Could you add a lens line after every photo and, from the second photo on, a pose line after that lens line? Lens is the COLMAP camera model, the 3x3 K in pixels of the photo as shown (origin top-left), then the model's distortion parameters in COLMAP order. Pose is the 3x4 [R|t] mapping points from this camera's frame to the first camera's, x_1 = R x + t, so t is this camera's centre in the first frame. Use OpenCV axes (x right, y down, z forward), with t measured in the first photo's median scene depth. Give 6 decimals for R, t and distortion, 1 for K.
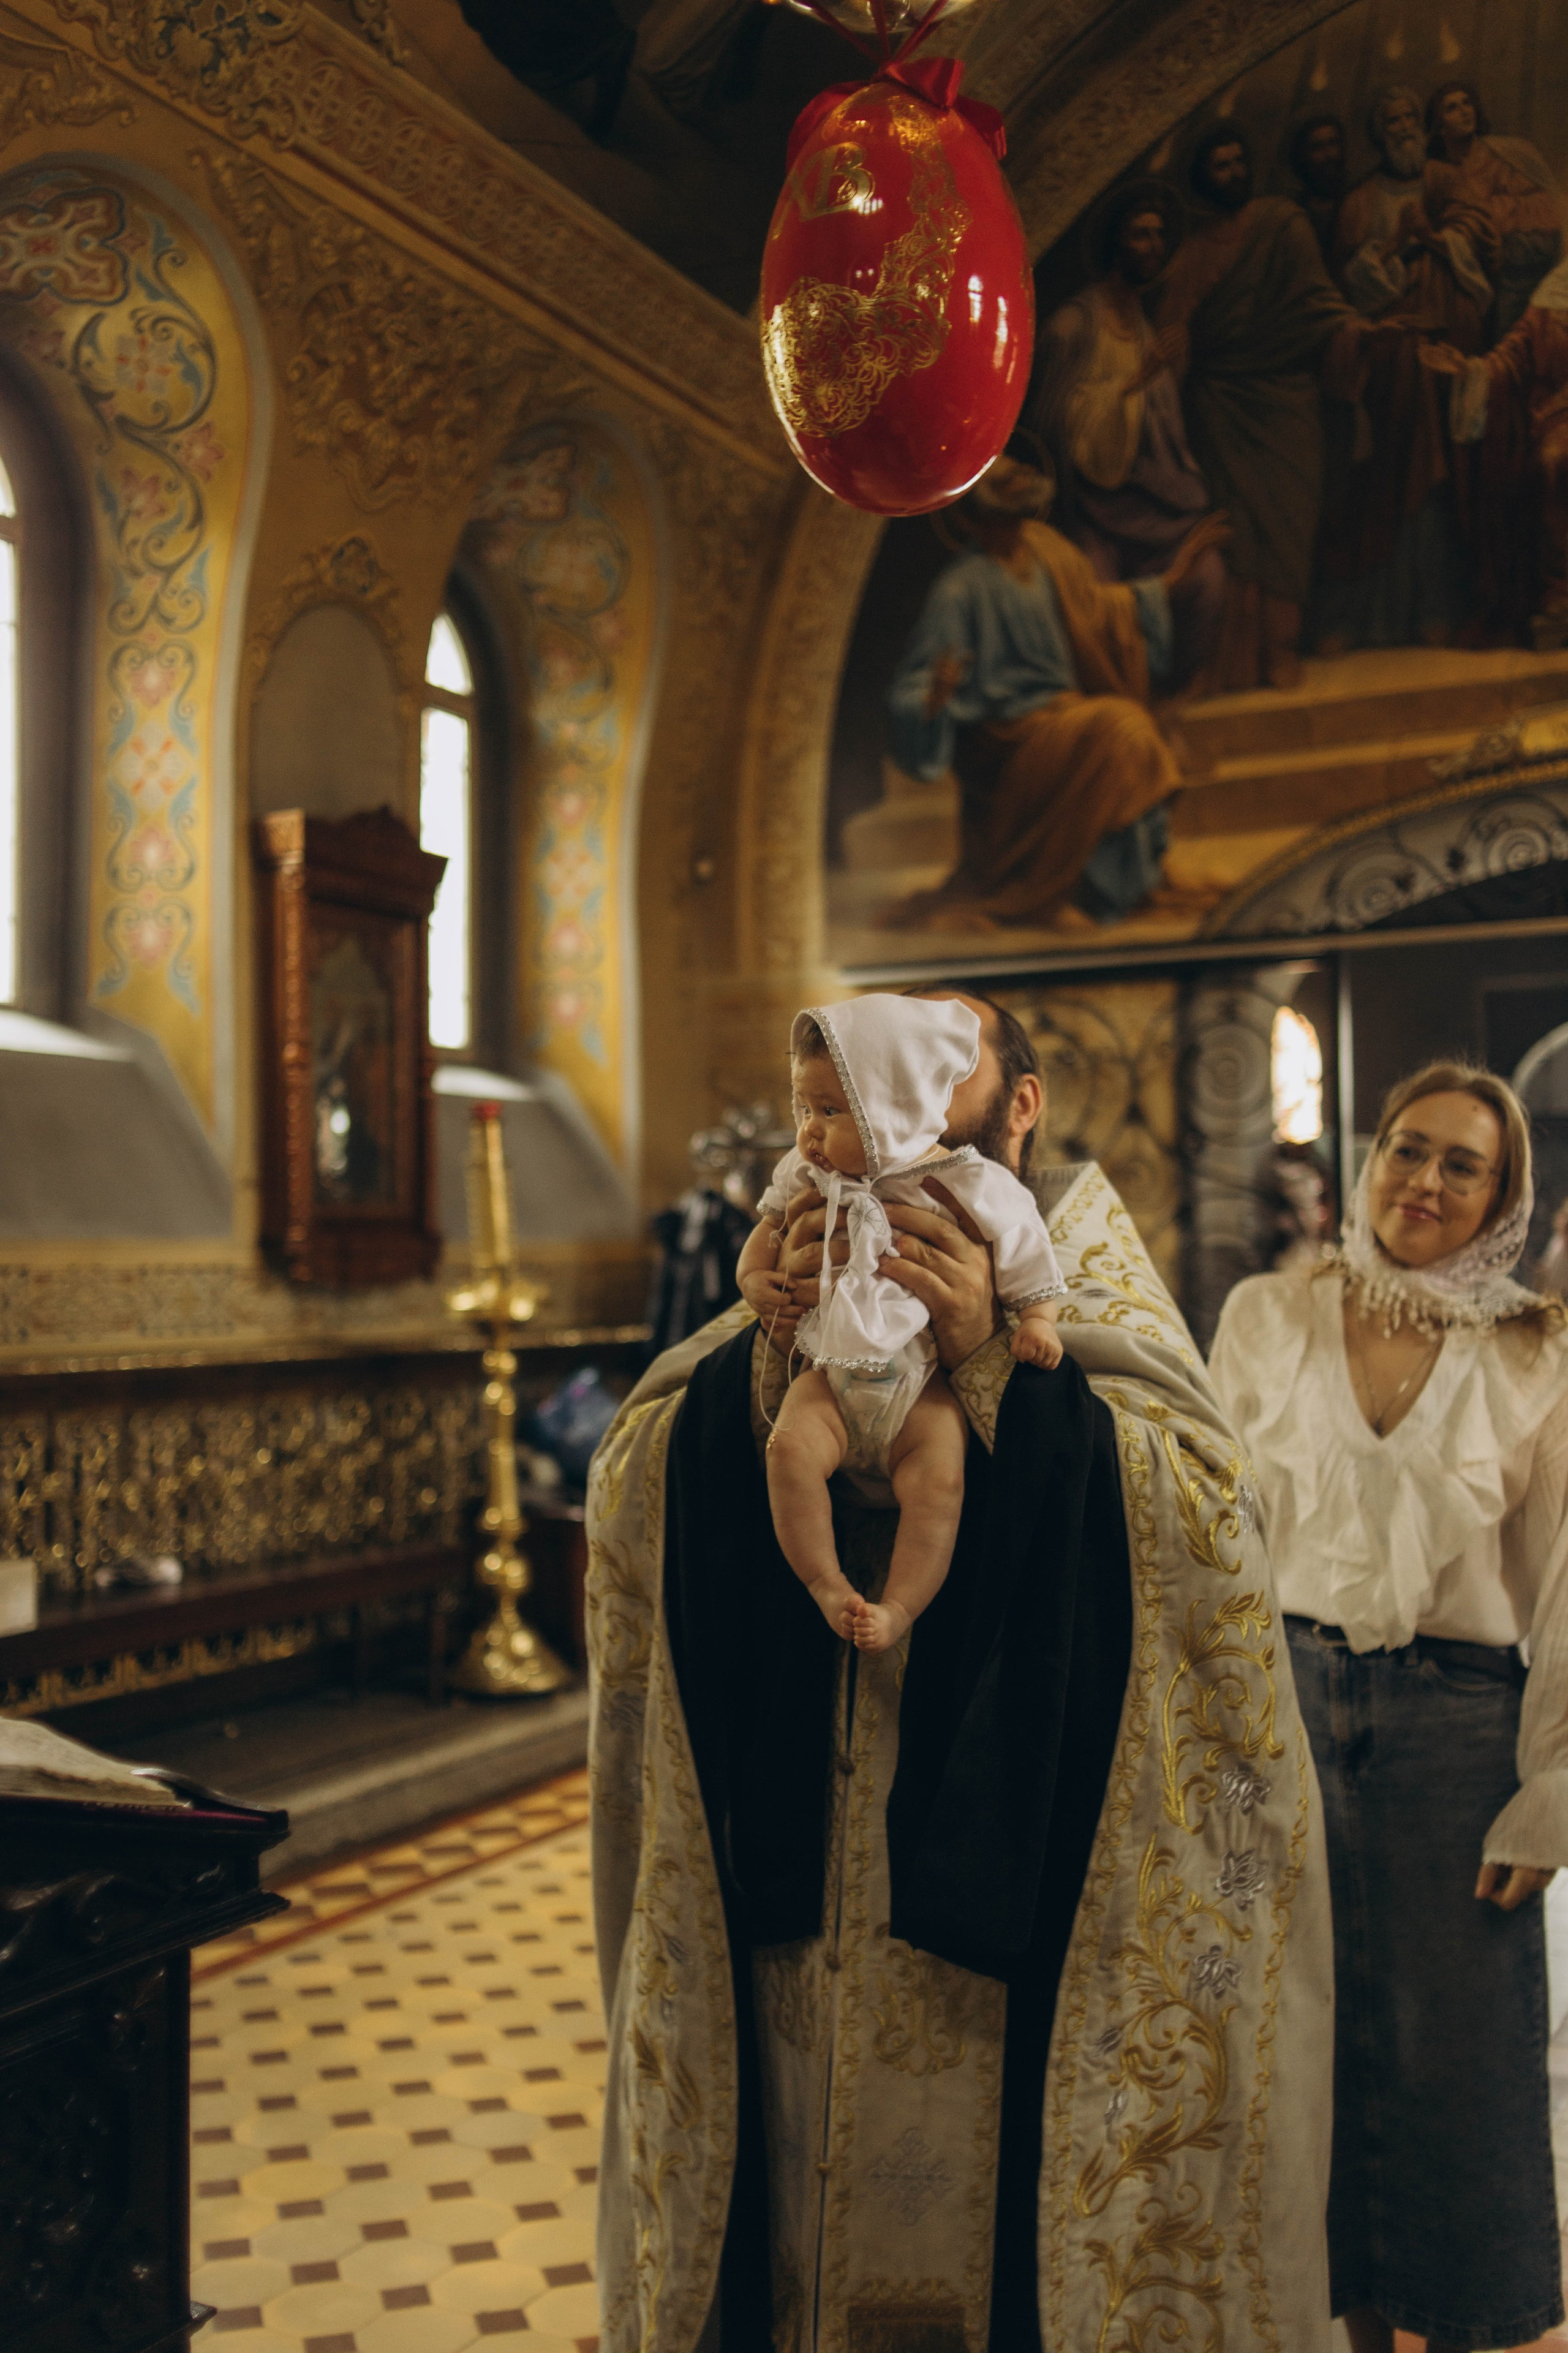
lens RADIAL K [[2404.5, 0, 784.0], [0, 2404.5, 1176.5], [0, 0, 1]] dist [-0.005136, -0.084194]
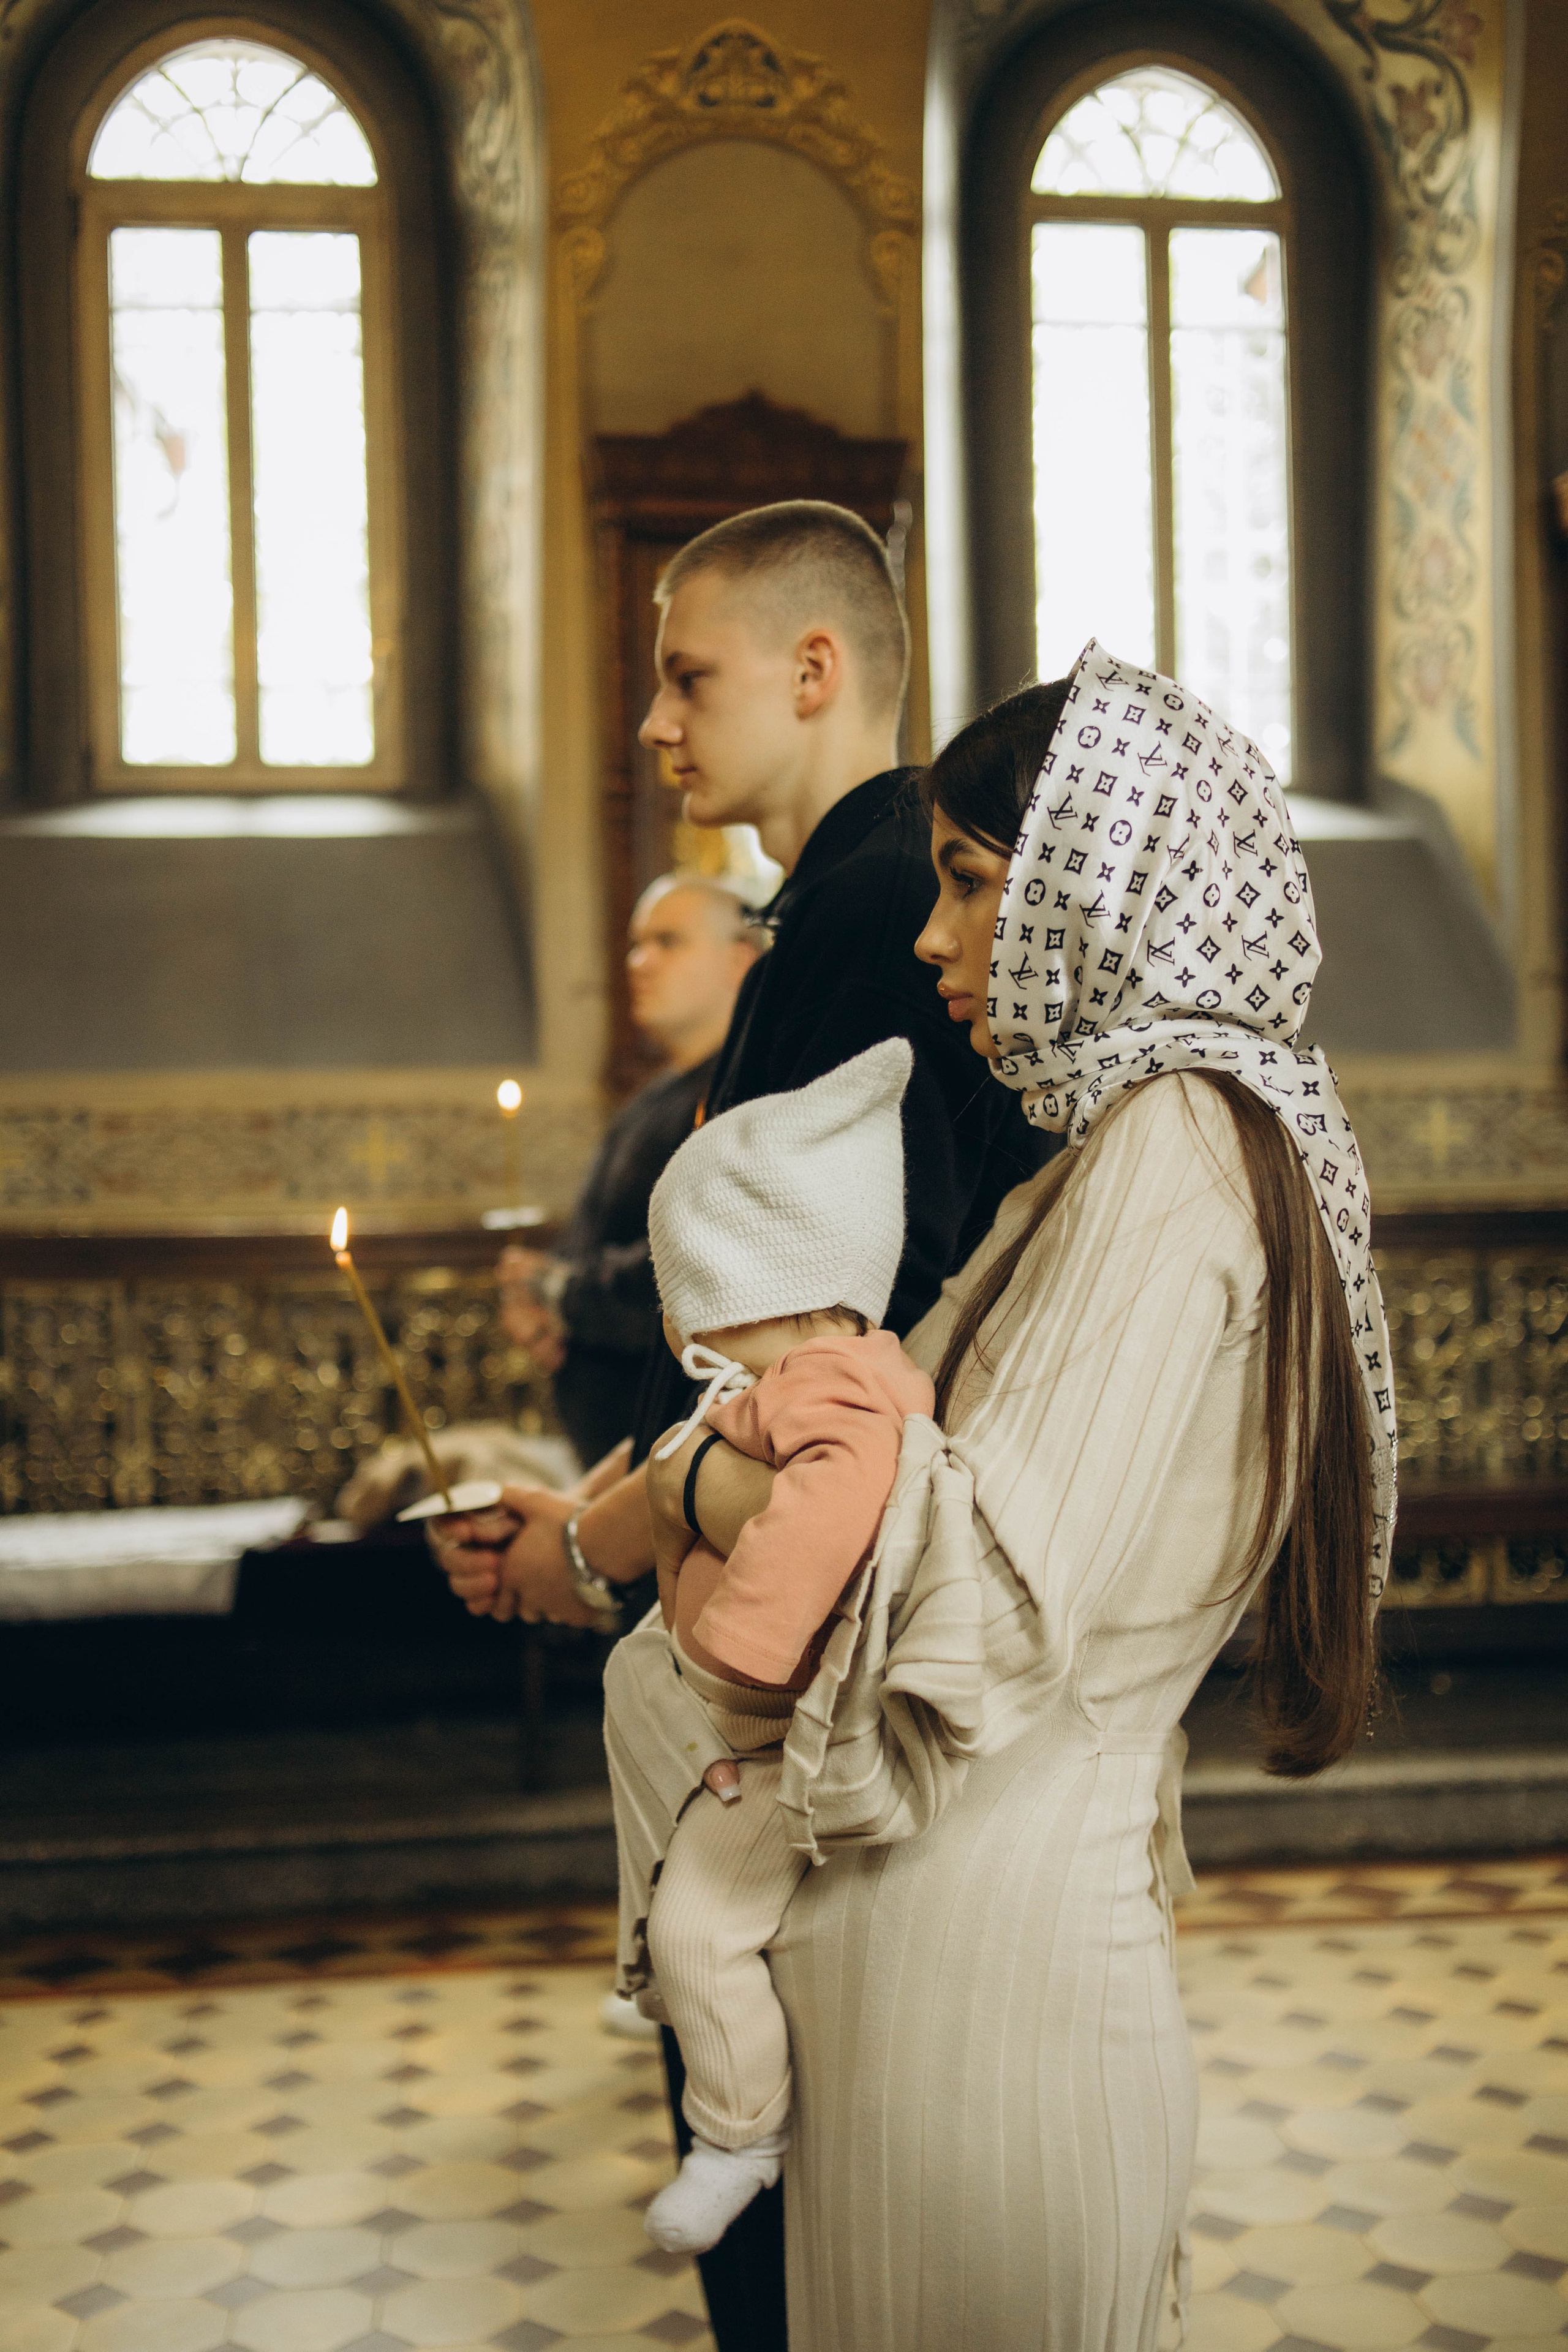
lens RADIAL K [[2132.3, 0, 784.0], [0, 2132.3, 1176.0], [0, 0, 1]] dist [-0.011770, -0.015225]
pose [[0.547560, 0.033172, -0.836108, 0.345355], [0.038187, 0.997182, 0.064570, 0.018846], [0.835894, -0.067284, 0.544751, 0.675046]]
